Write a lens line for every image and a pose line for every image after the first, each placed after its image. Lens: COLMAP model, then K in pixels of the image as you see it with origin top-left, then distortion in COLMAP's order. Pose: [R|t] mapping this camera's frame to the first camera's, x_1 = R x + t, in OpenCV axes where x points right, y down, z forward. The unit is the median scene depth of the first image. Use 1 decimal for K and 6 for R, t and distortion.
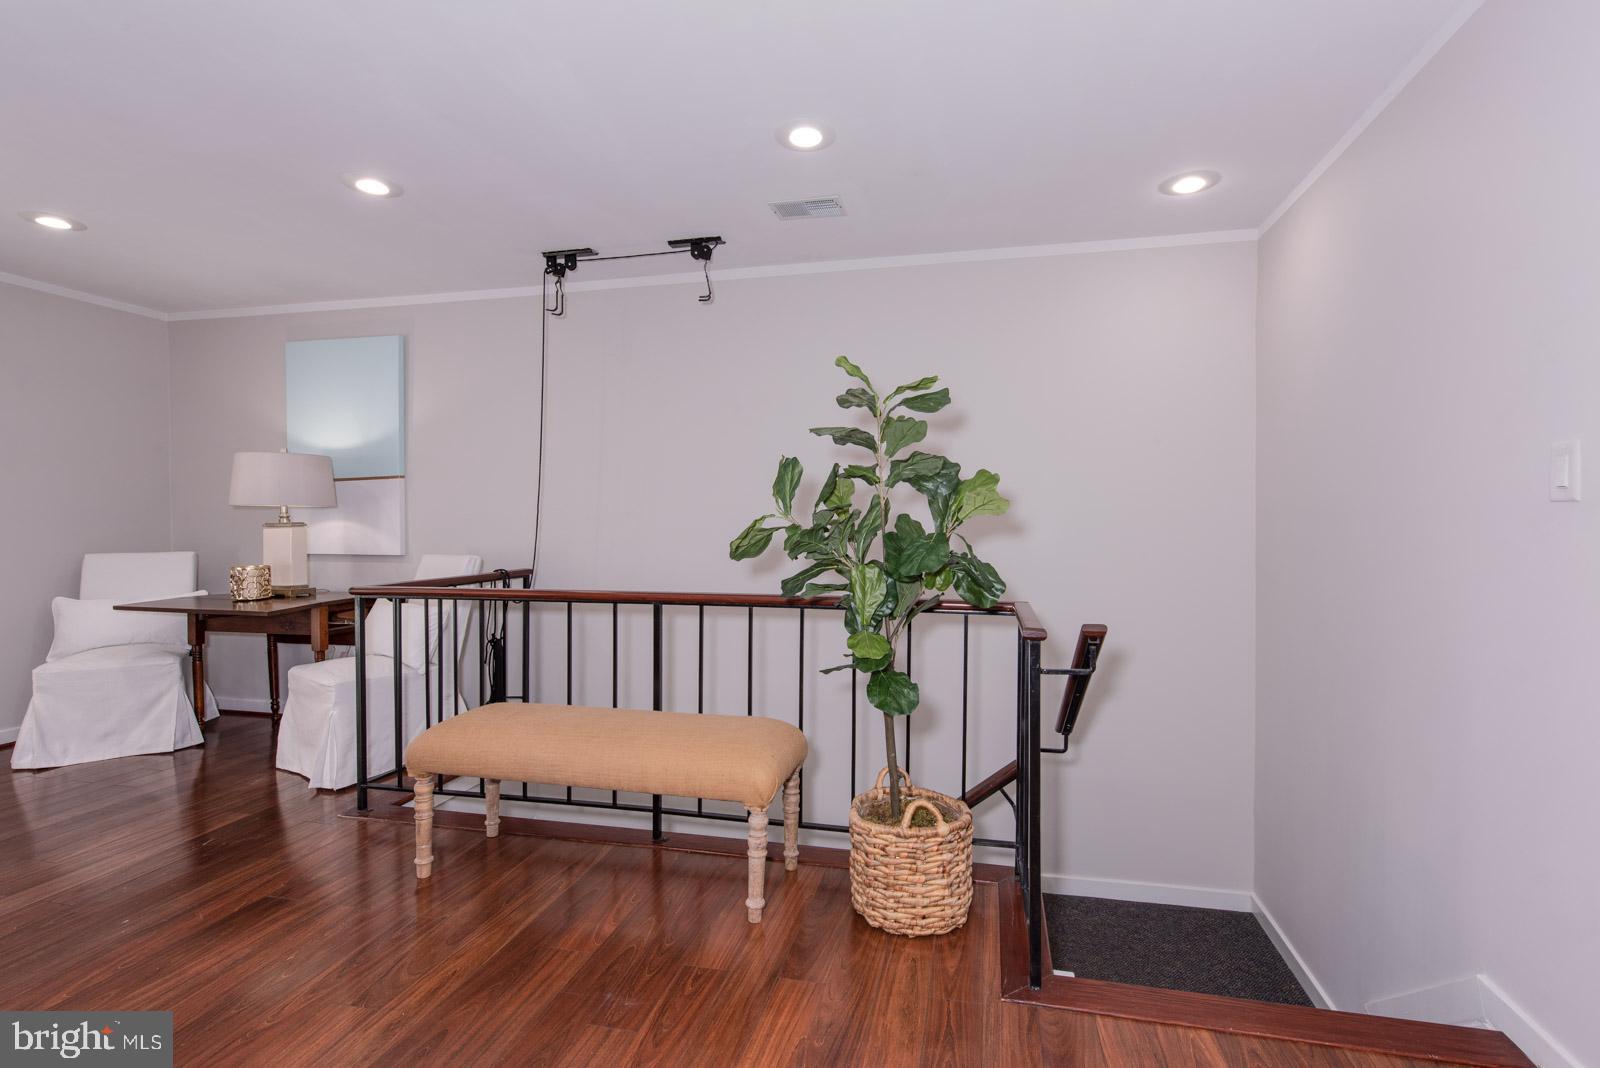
lens RADIAL K [[765.6, 0, 800.0], [0, 765.6, 534.0], [0, 0, 1]] dist [-0.000361, -0.000054]
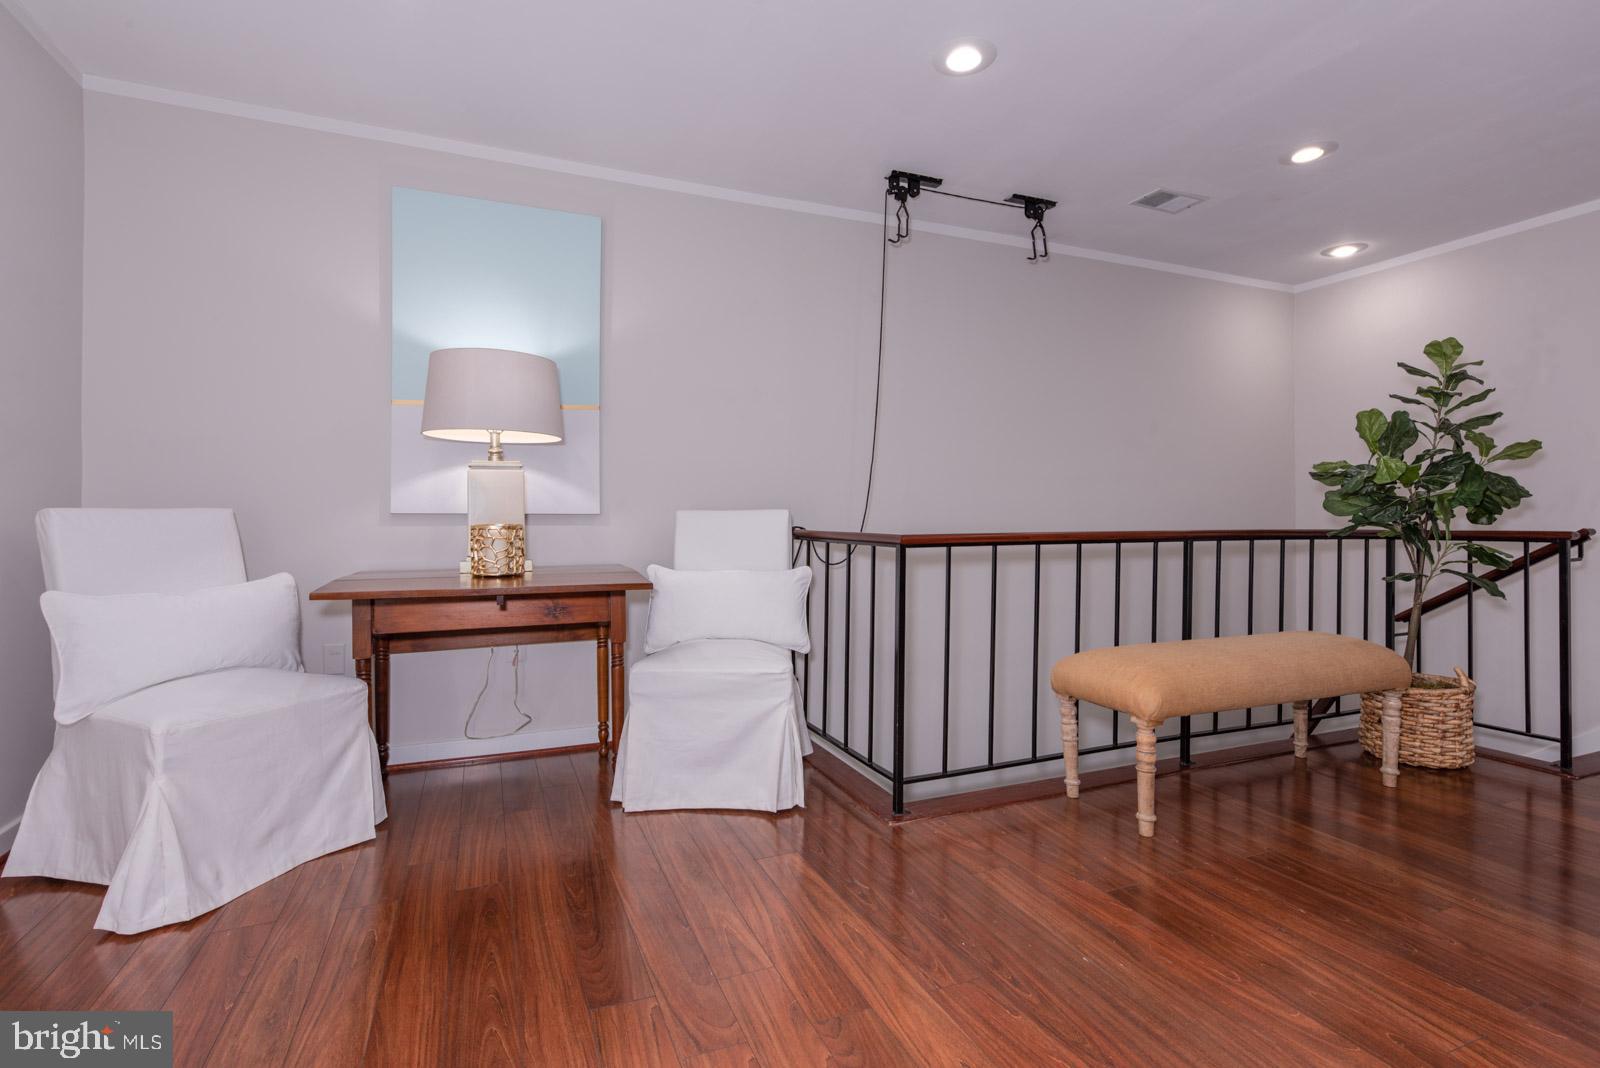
lens RADIAL K [[781.8, 0, 803.0], [0, 781.8, 504.4], [0, 0, 1]] dist [0.004155, 0.000084]
pose [[0.806402, 0.003967, 0.591354, -0.966621], [0.007202, 0.999837, -0.016528, 0.040348], [-0.591323, 0.017588, 0.806243, 0.326600]]
